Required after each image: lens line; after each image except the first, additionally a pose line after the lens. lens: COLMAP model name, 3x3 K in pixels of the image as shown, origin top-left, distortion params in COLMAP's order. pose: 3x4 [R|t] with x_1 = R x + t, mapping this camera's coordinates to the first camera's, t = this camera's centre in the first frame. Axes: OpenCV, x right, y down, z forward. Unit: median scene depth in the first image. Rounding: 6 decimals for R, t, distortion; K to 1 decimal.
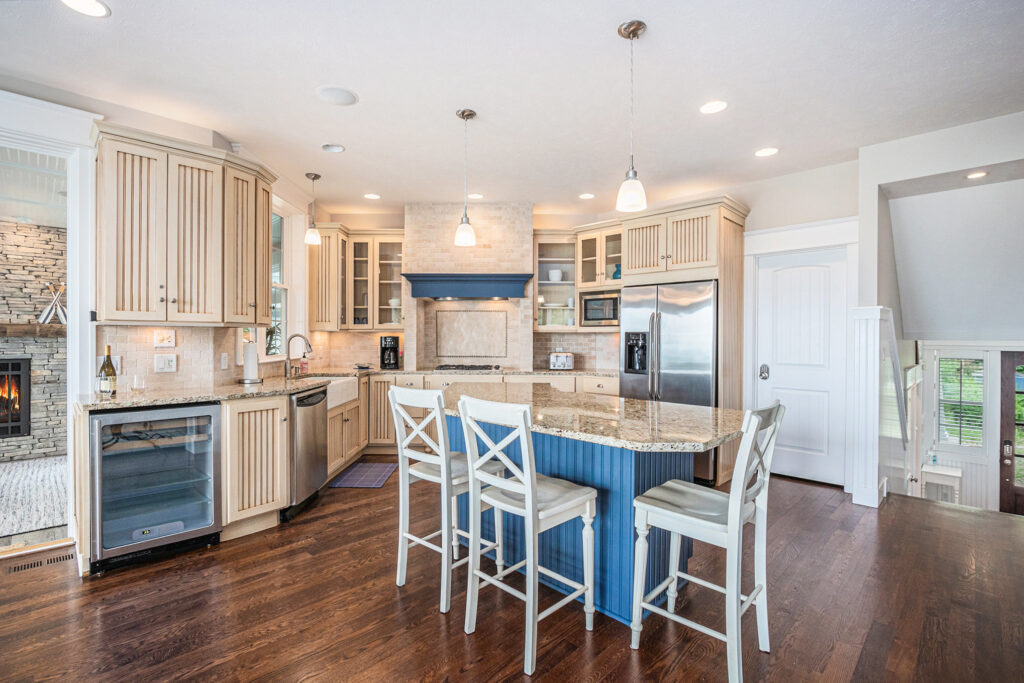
lens RADIAL K [[479.6, 0, 504.3], [0, 479.6, 339.5], [0, 0, 1]] dist [-0.004344, -0.000634]
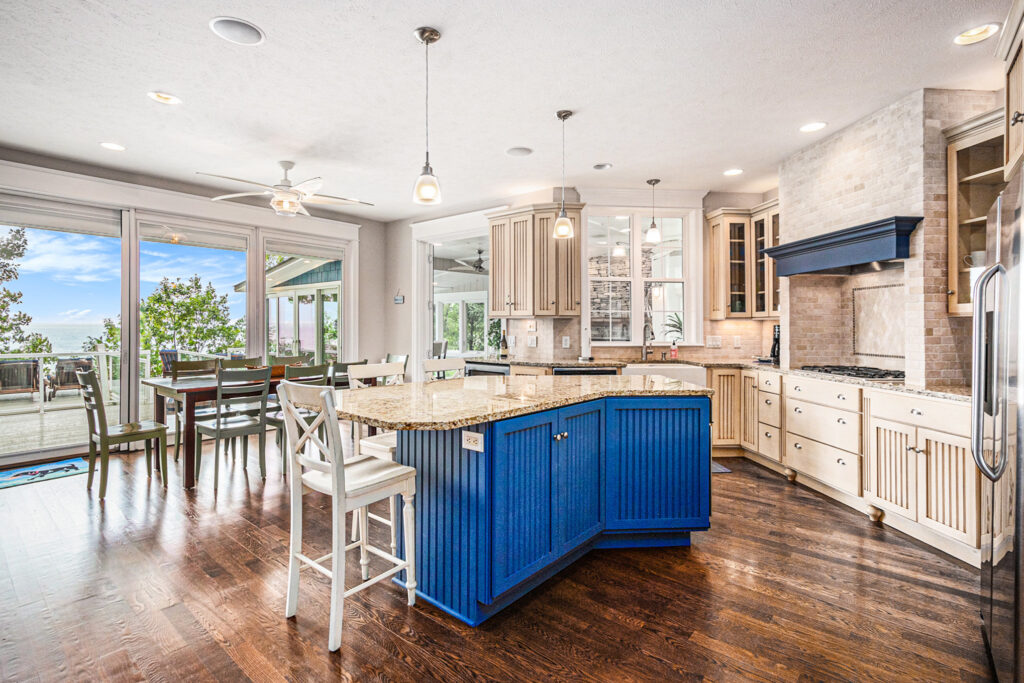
lens RADIAL K [[479.6, 0, 512.7], [0, 479.6, 322.7], [0, 0, 1]] dist [-0.004344, -0.000634]
pose [[0.105989, -0.008423, -0.994332, 0.562744], [-0.008588, 0.999919, -0.009386, 0.000689], [0.994330, 0.009534, 0.105908, 0.463851]]
